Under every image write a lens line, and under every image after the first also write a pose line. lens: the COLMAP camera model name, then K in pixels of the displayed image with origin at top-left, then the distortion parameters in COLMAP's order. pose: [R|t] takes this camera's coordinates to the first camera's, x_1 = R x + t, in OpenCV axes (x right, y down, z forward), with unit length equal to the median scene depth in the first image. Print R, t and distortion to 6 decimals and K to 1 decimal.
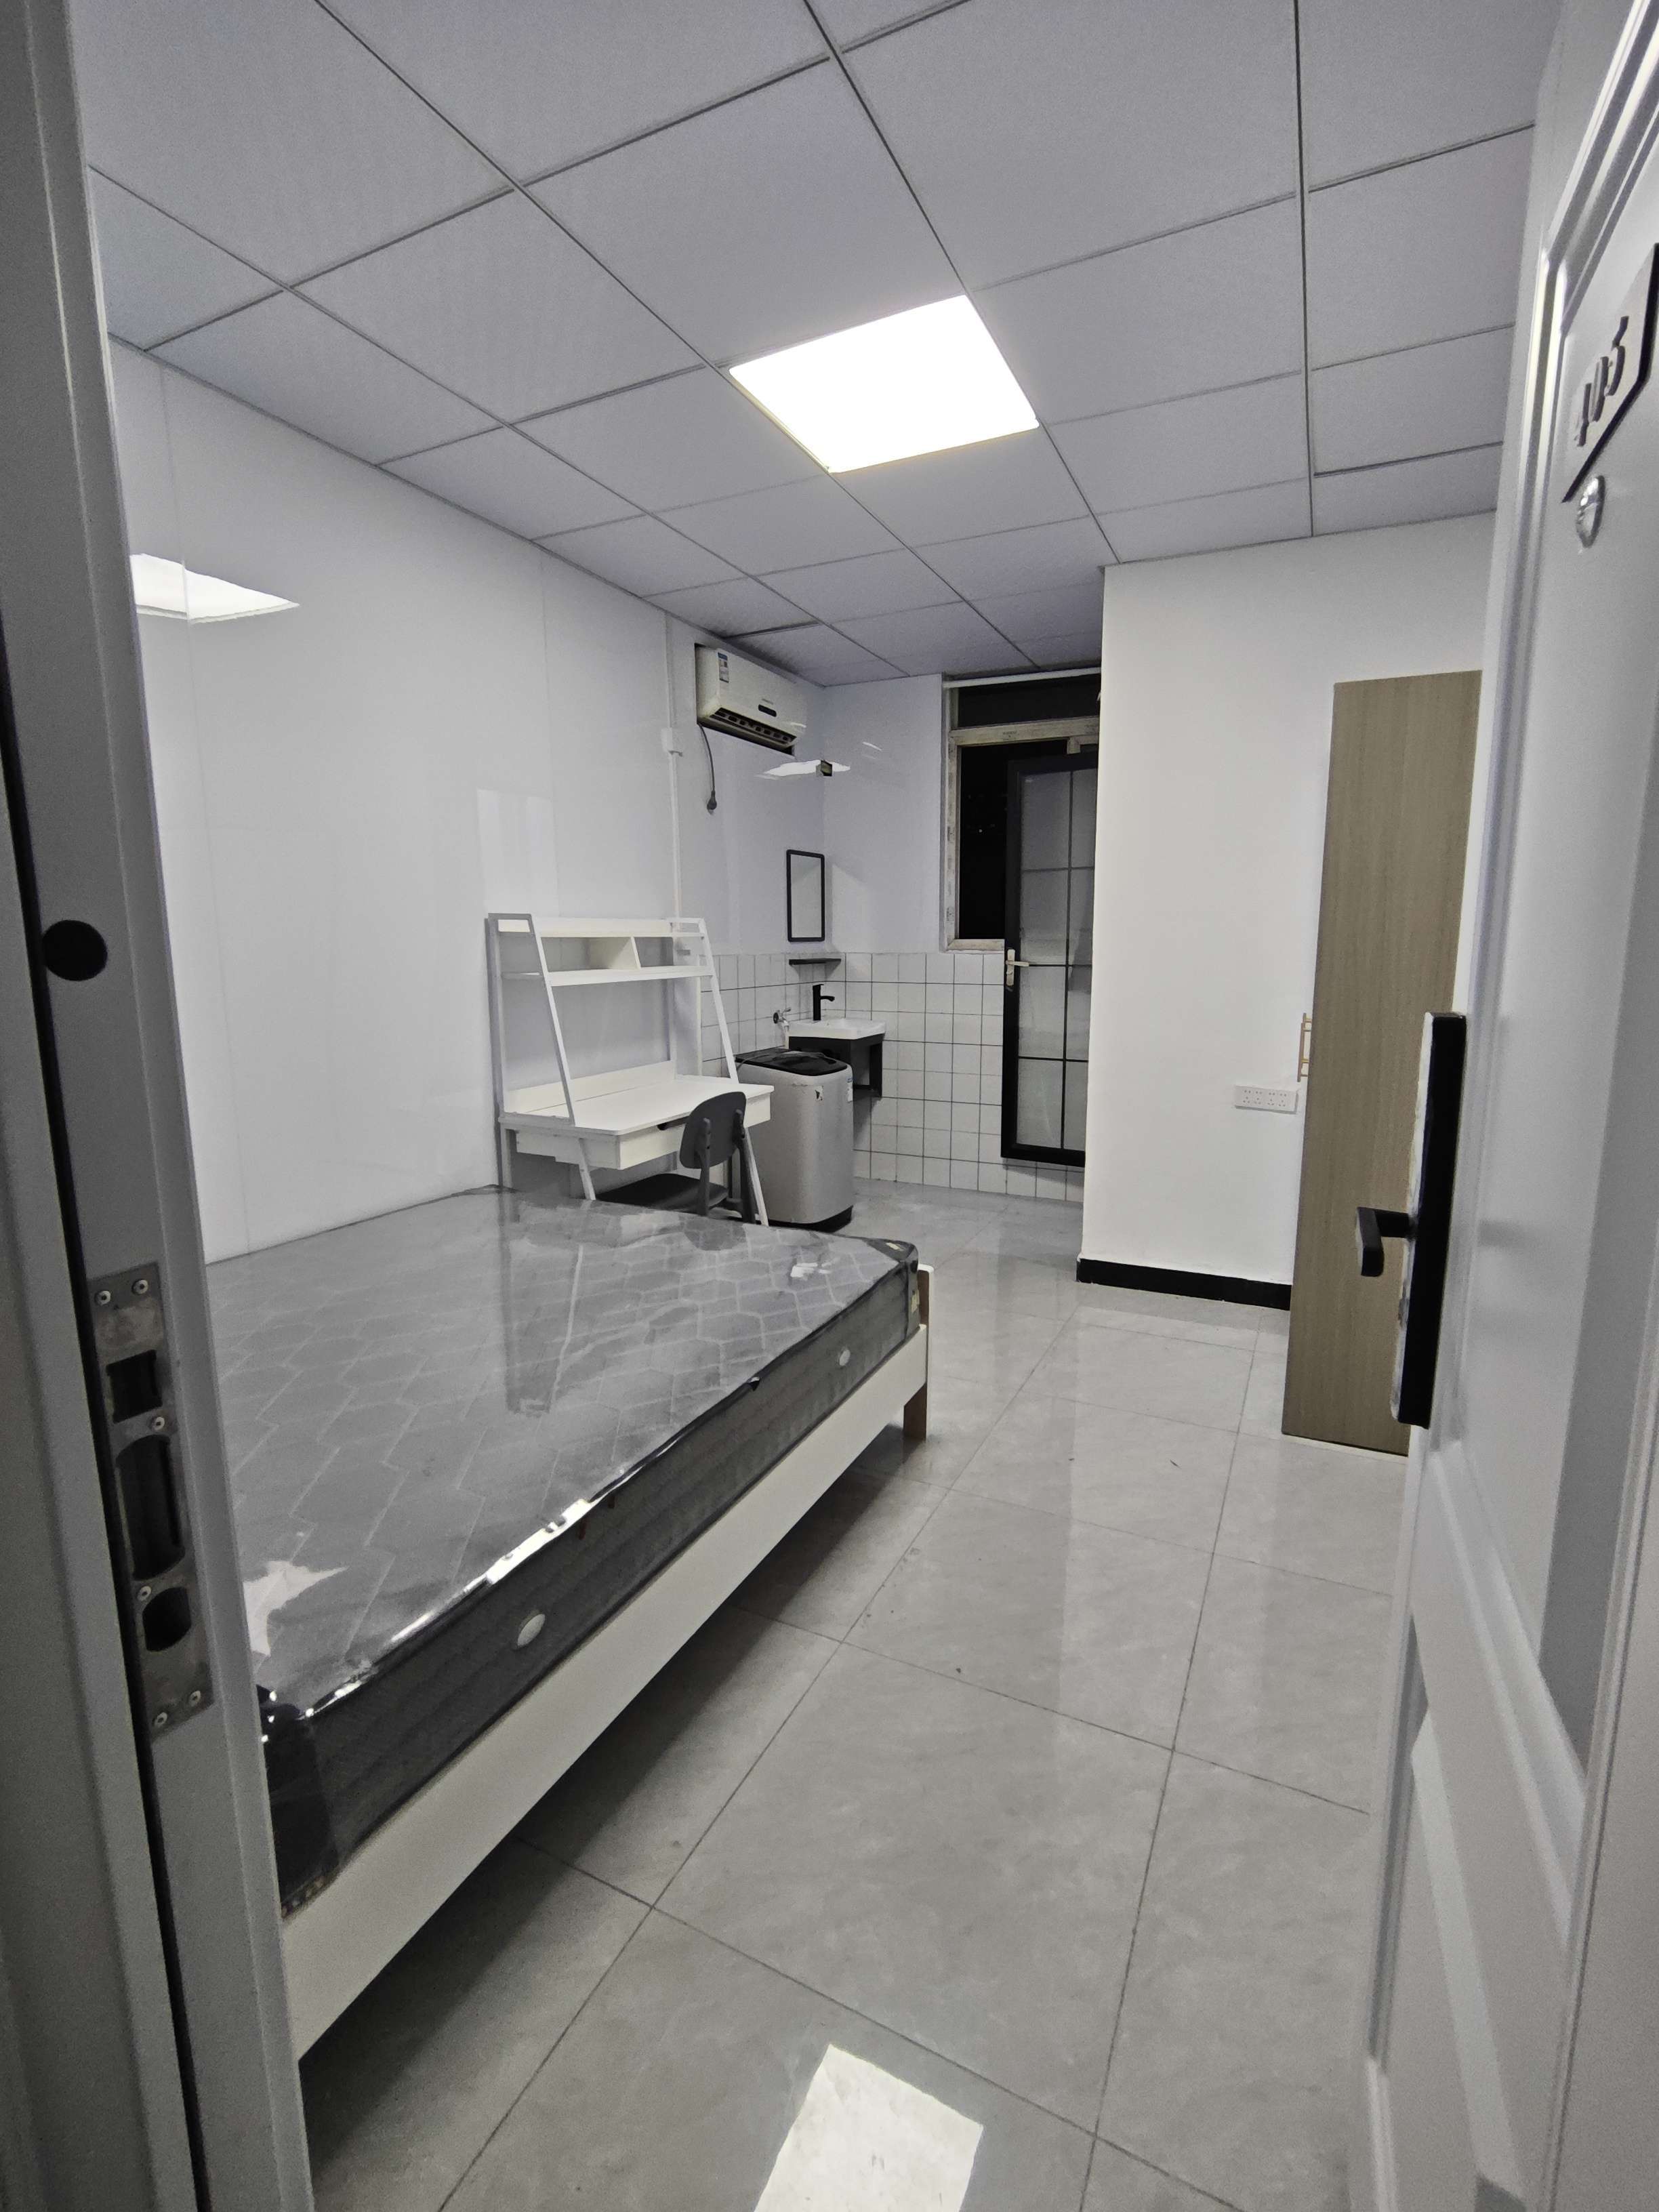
lens RADIAL K [[1014.1, 0, 832.8], [0, 1014.1, 1110.5], [0, 0, 1]] dist [-0.018047, -0.000065]
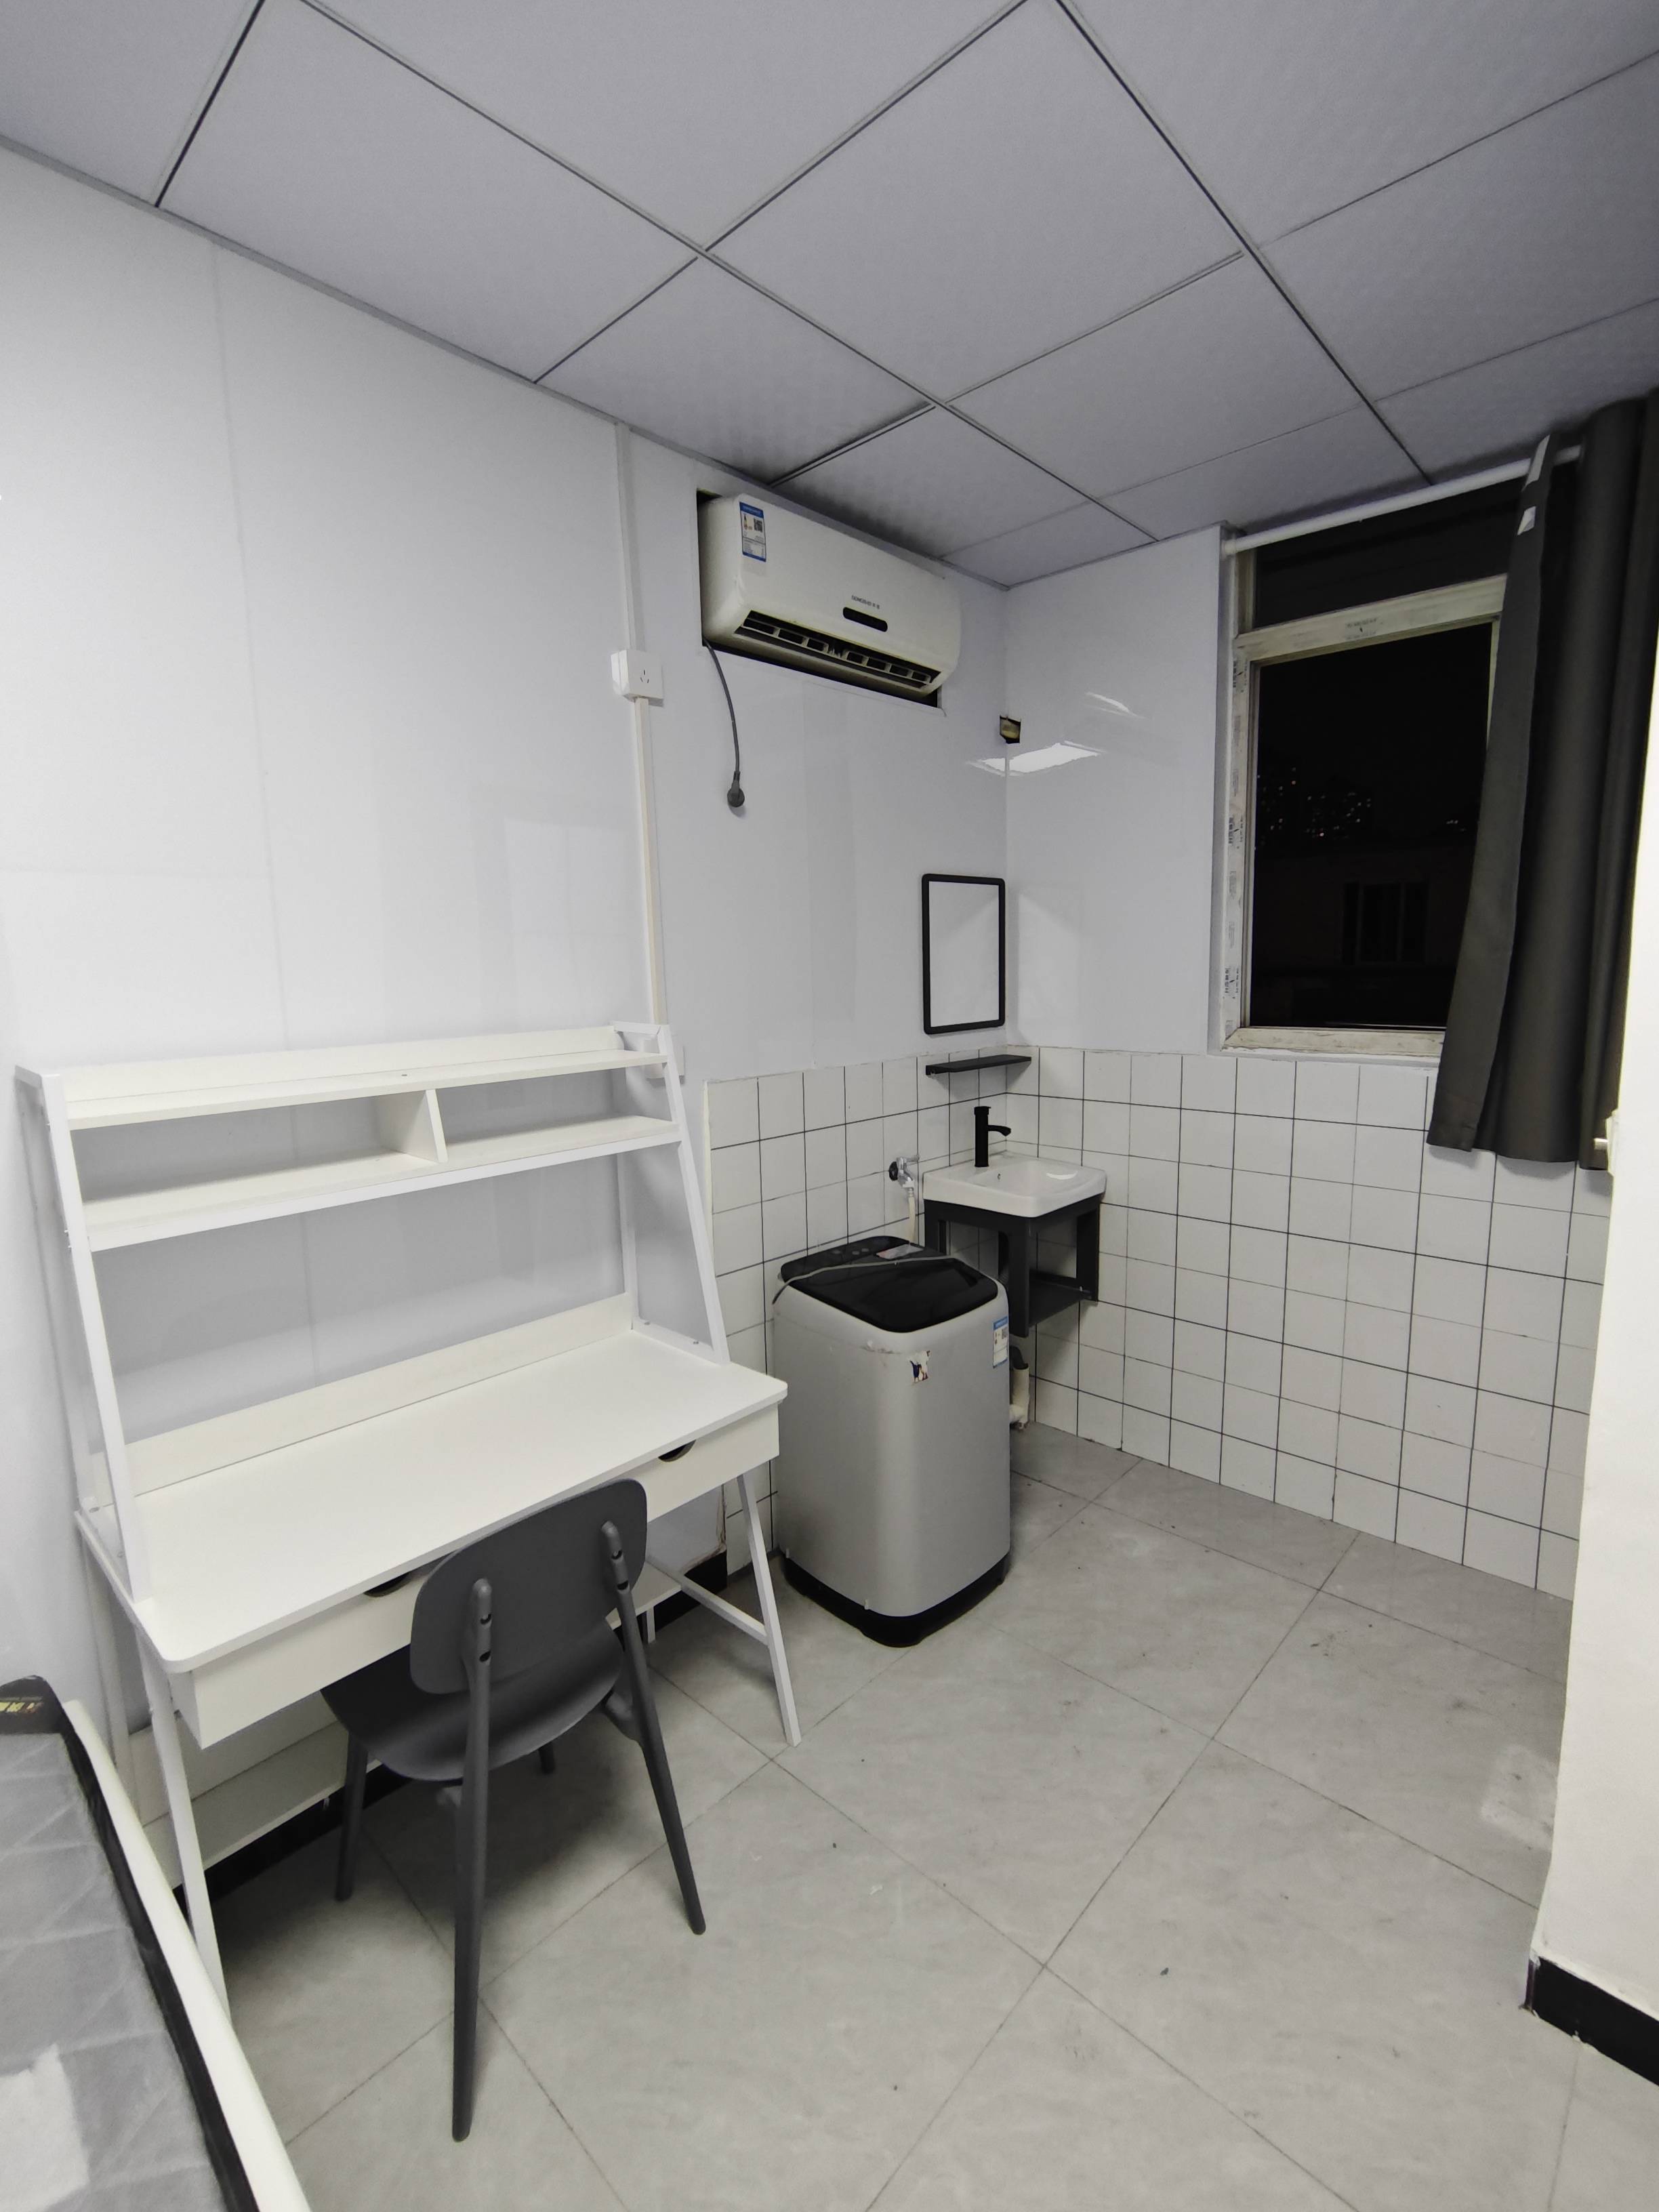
lens RADIAL K [[1014.1, 0, 832.8], [0, 1014.1, 1110.5], [0, 0, 1]] dist [-0.018047, -0.000065]
pose [[0.954445, 0.025151, -0.297324, 0.078518], [-0.030371, 0.999455, -0.012952, -0.117110], [0.296836, 0.021392, 0.954689, 0.450314]]
